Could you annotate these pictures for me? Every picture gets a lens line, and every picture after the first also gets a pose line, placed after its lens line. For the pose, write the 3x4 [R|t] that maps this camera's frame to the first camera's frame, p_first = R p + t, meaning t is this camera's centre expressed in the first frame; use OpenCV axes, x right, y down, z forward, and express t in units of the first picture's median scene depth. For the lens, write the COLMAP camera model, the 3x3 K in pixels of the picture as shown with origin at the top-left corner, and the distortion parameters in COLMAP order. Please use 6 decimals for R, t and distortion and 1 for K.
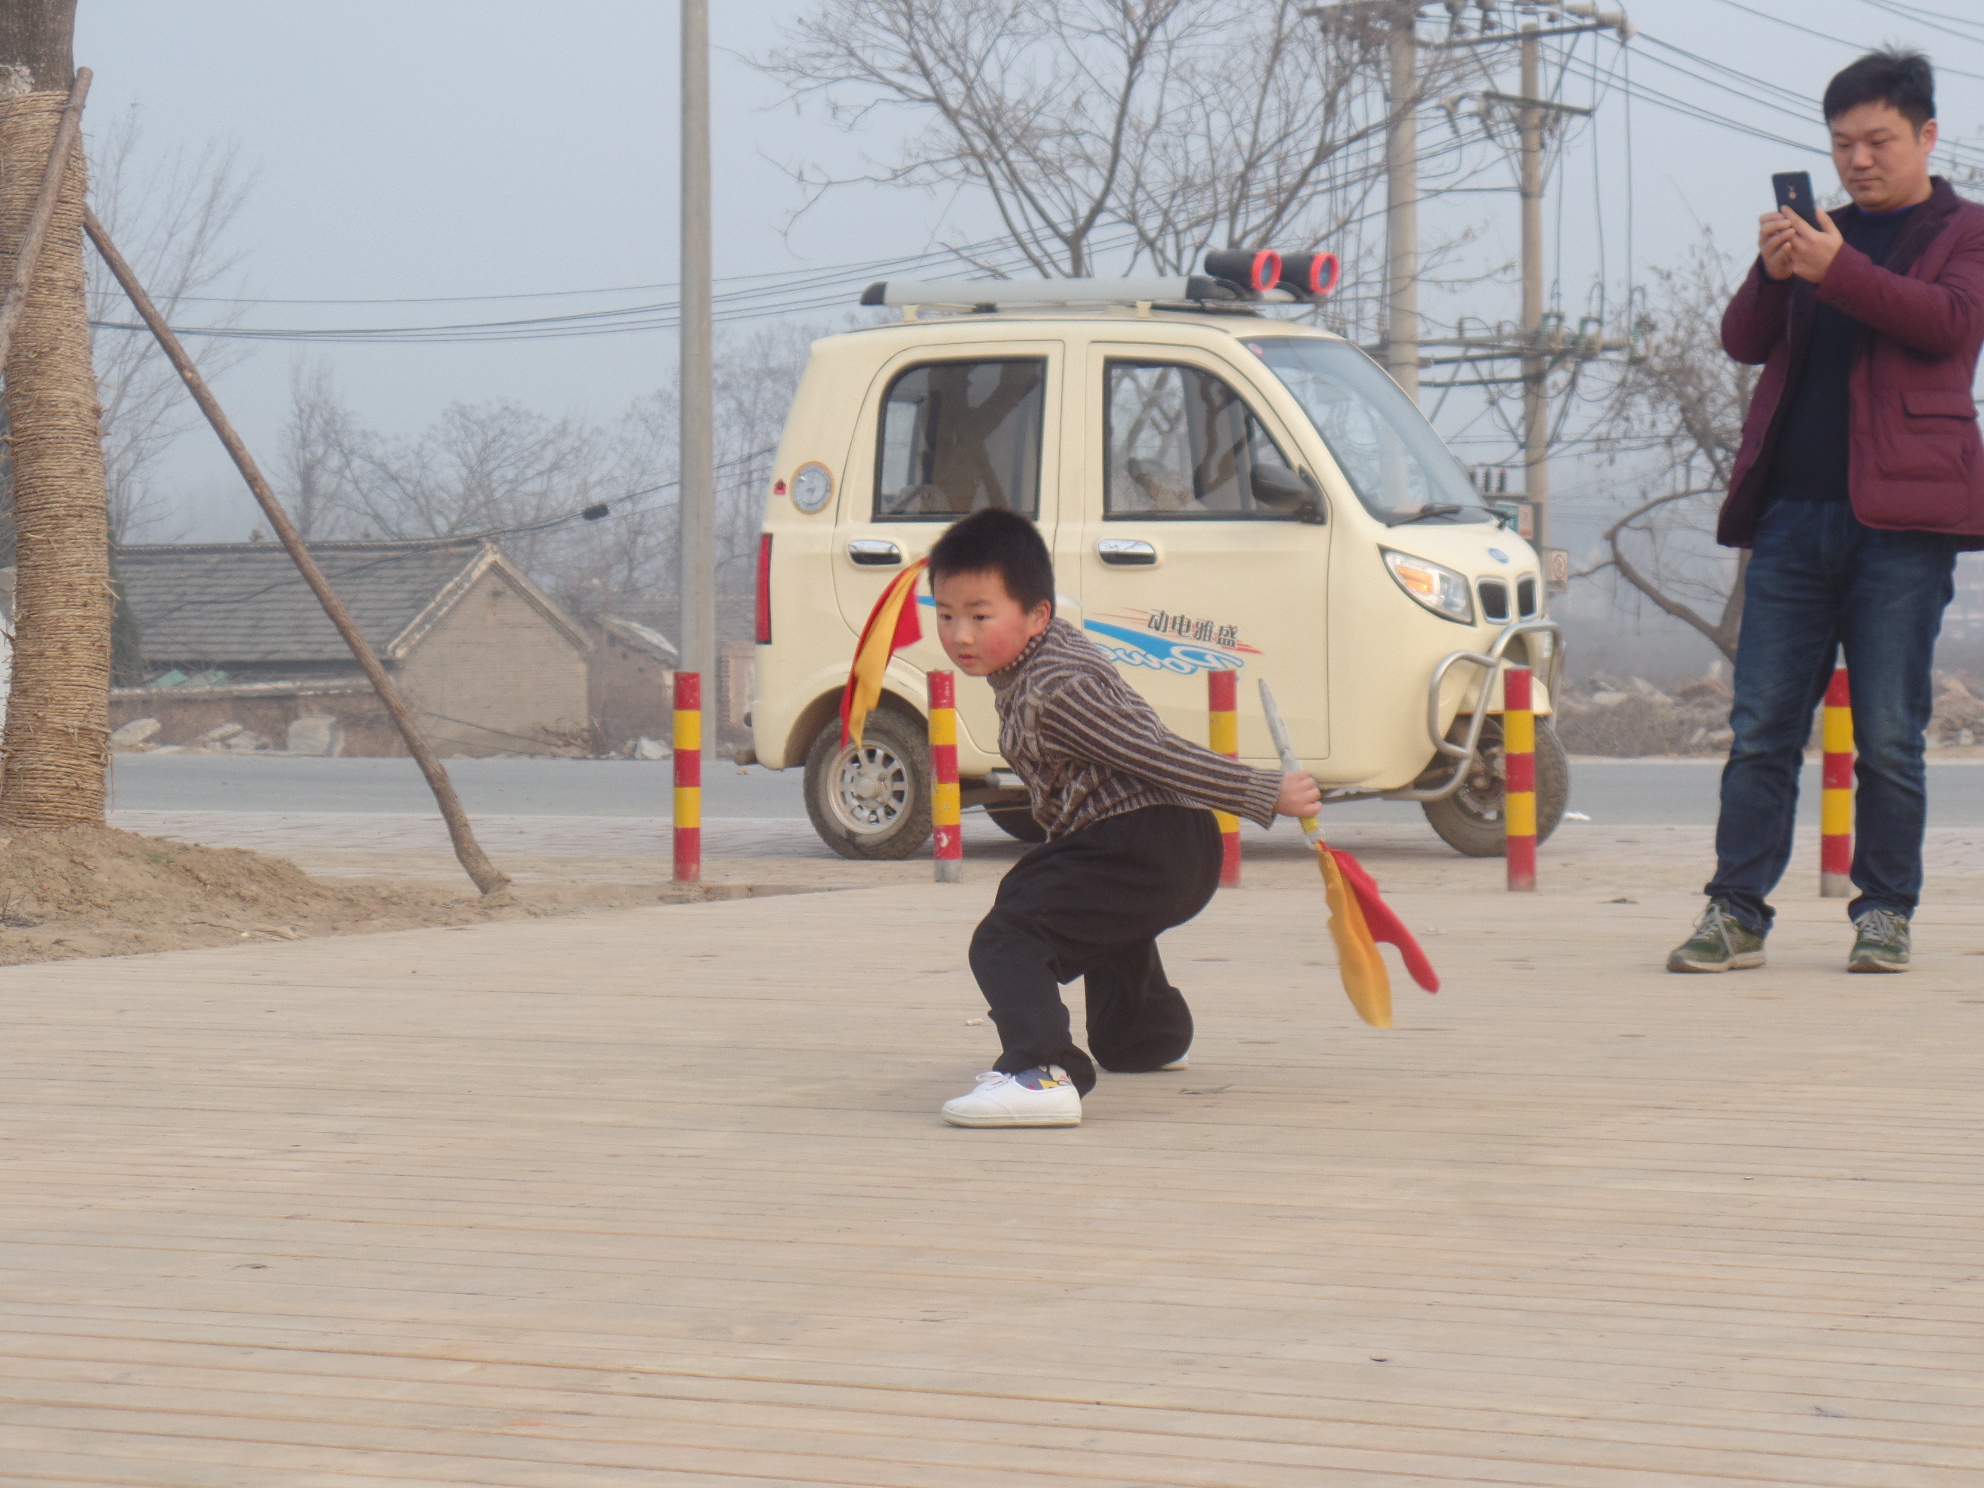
lens RADIAL K [[5275.4, 0, 992.0], [0, 5275.4, 744.0], [0, 0, 1]] dist [0.413435, -0.122255]
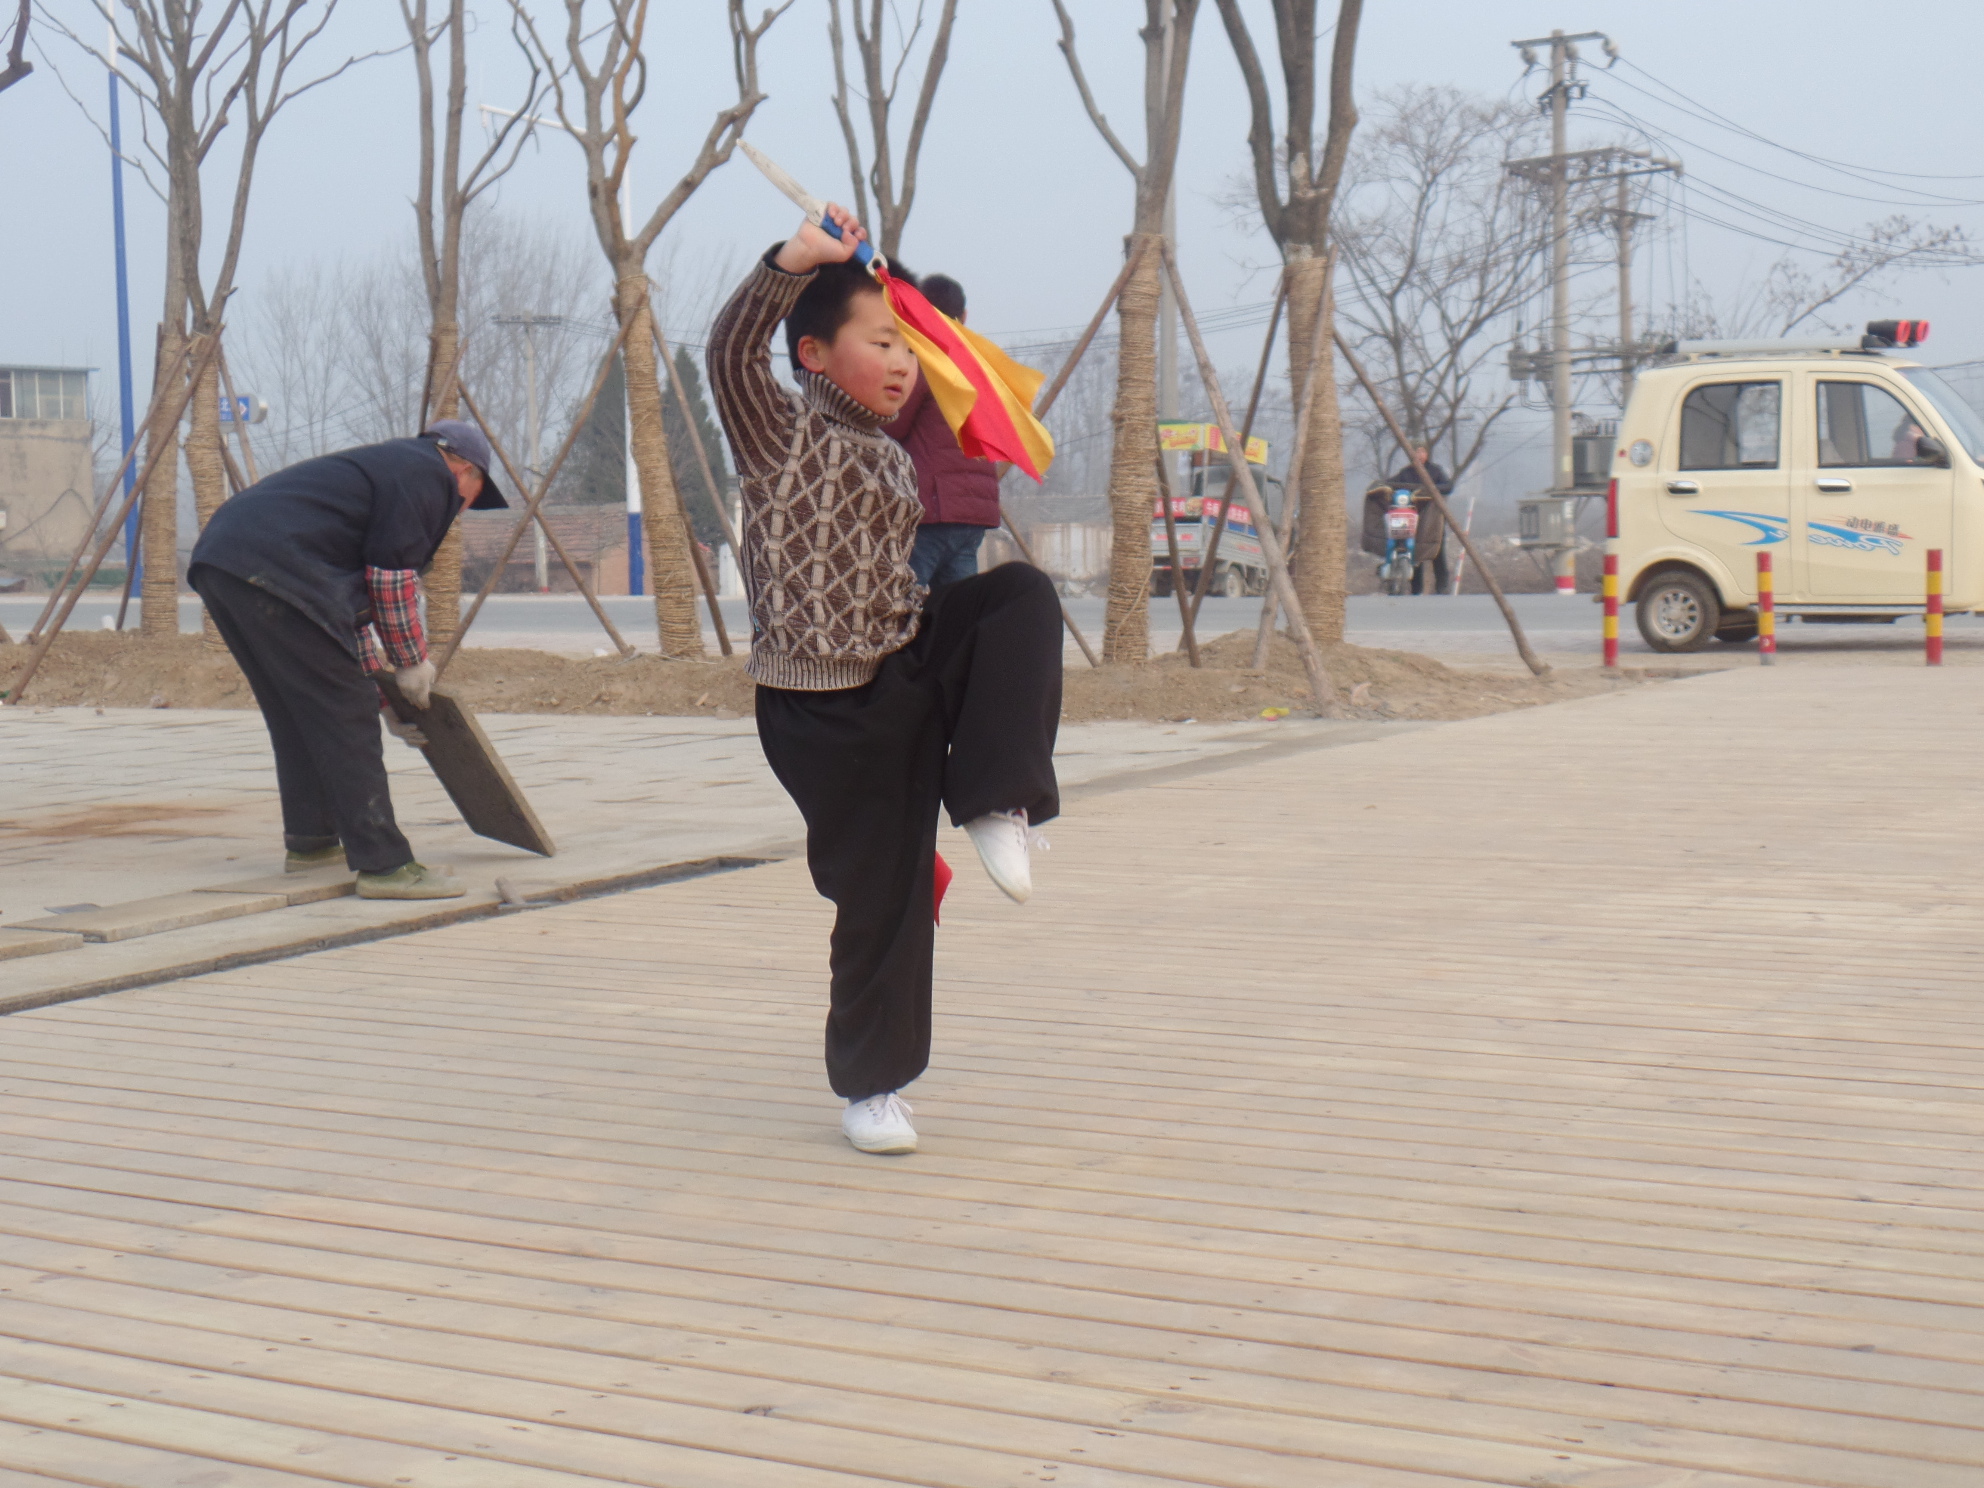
lens RADIAL K [[3029.9, 0, 992.0], [0, 3029.9, 744.0], [0, 0, 1]] dist [0.020115, 0.041791]
pose [[0.998907, -0.014645, -0.044386, -0.217603], [0.017043, 0.998388, 0.054135, -0.008161], [0.043522, -0.054832, 0.997547, -0.078707]]
